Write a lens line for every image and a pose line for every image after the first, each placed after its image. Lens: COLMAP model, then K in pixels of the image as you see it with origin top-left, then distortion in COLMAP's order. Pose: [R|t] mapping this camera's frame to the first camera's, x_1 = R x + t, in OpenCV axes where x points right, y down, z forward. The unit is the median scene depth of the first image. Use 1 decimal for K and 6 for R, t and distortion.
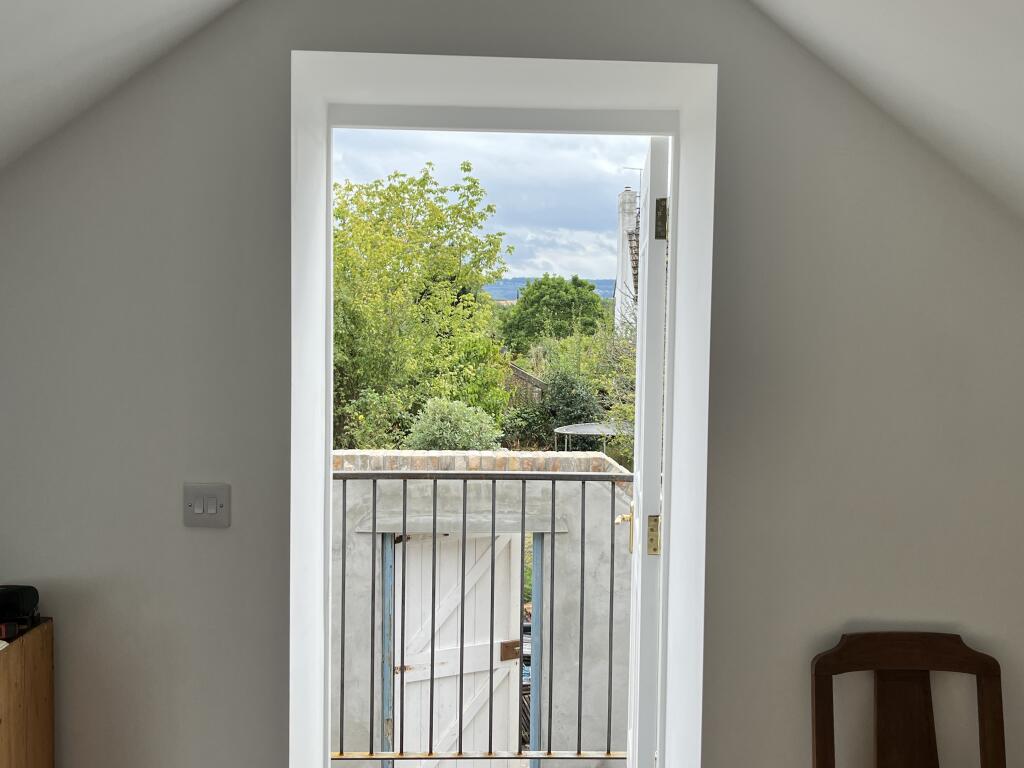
lens RADIAL K [[1030.9, 0, 512.0], [0, 1030.9, 384.0], [0, 0, 1]] dist [0.012028, 0.008576]
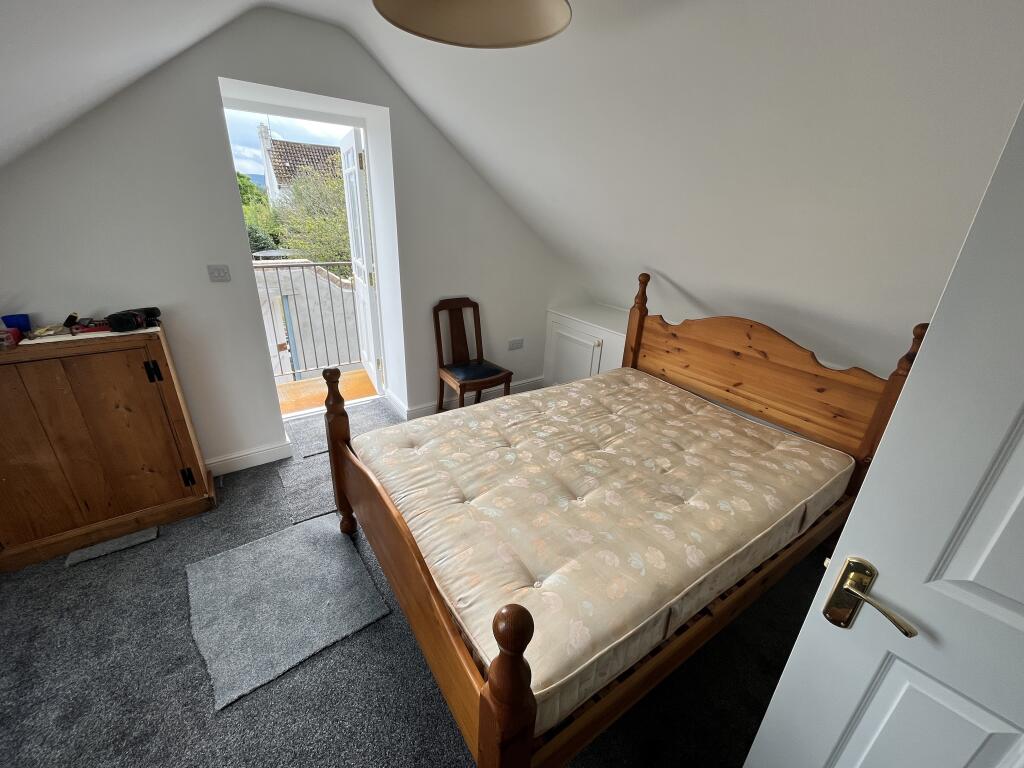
lens RADIAL K [[414.9, 0, 512.0], [0, 414.9, 384.0], [0, 0, 1]] dist [-0.011965, 0.004120]
pose [[0.826832, -0.201699, 0.525040, -0.230101], [0.006126, 0.936662, 0.350180, 0.013525], [-0.562416, -0.286324, 0.775698, -0.263813]]
